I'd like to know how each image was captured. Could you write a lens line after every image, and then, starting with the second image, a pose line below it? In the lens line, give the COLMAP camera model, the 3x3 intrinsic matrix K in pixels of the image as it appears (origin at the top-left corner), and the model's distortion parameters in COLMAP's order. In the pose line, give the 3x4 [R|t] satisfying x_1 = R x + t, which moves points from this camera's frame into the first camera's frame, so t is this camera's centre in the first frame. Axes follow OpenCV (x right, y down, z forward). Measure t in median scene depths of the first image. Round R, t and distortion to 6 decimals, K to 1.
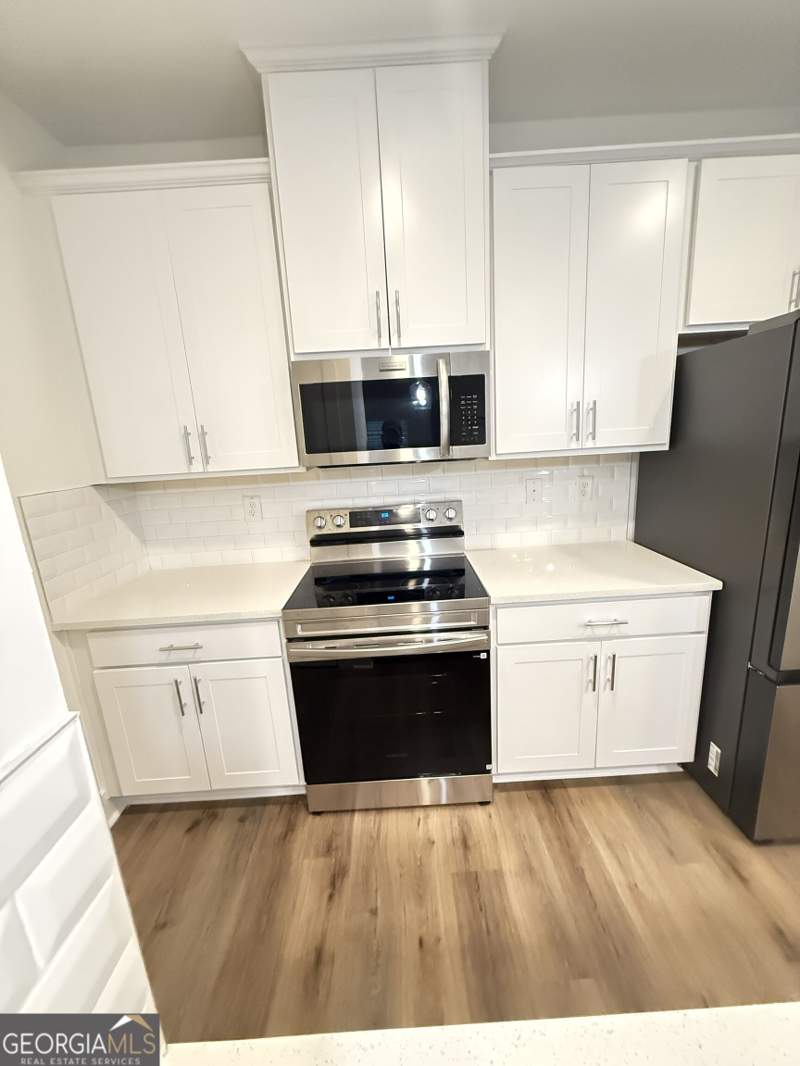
lens RADIAL K [[424.2, 0, 401.0], [0, 424.2, 531.5], [0, 0, 1]] dist [-0.004115, -0.000117]
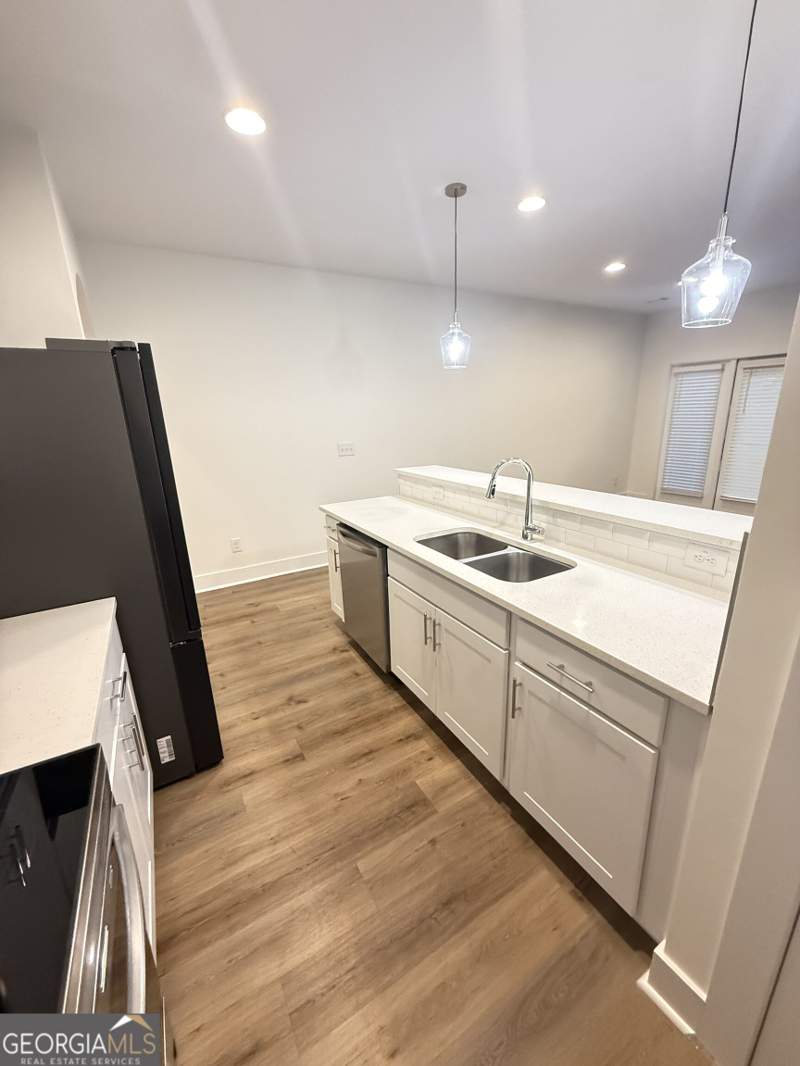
lens RADIAL K [[424.2, 0, 397.9], [0, 424.2, 529.3], [0, 0, 1]] dist [-0.004115, -0.000117]
pose [[-0.485320, -0.167033, 0.858234, -0.388809], [0.245929, 0.915875, 0.317321, -0.179540], [-0.839037, 0.365066, -0.403414, 0.746537]]
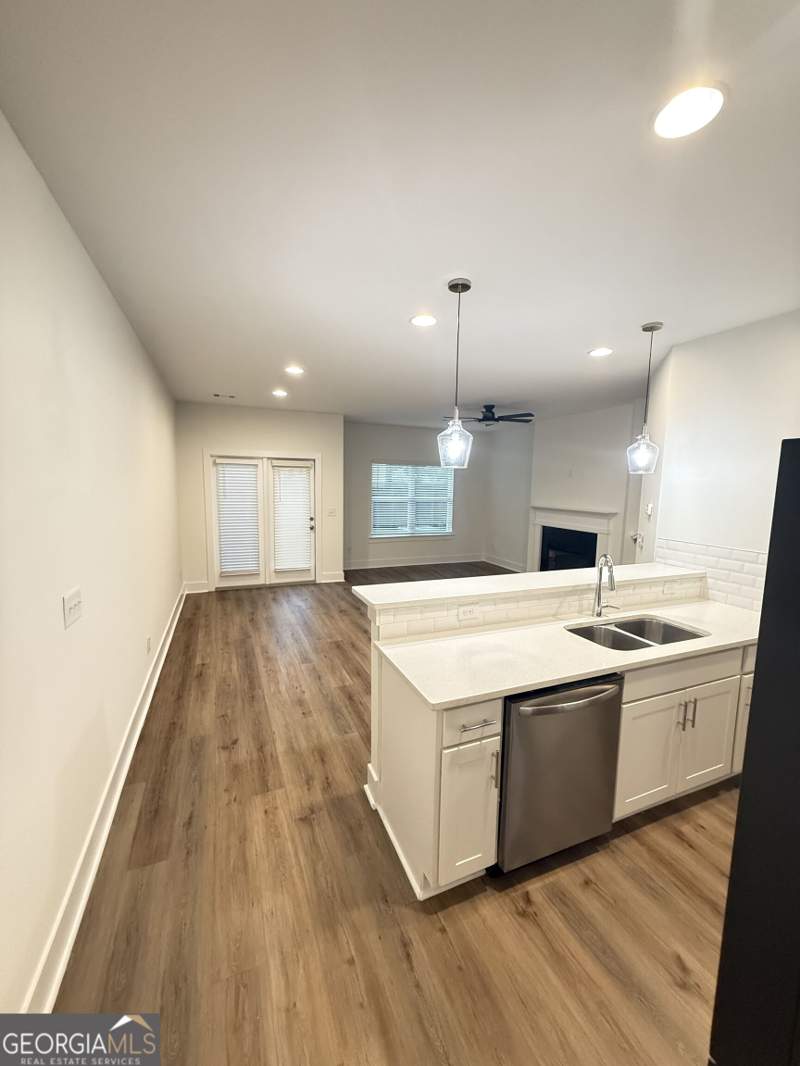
lens RADIAL K [[424.2, 0, 400.2], [0, 424.2, 532.4], [0, 0, 1]] dist [-0.004115, -0.000117]
pose [[-0.928011, 0.081357, -0.363561, 1.757031], [-0.047895, 0.941714, 0.332988, -0.439865], [0.369462, 0.326430, -0.870024, 0.921579]]
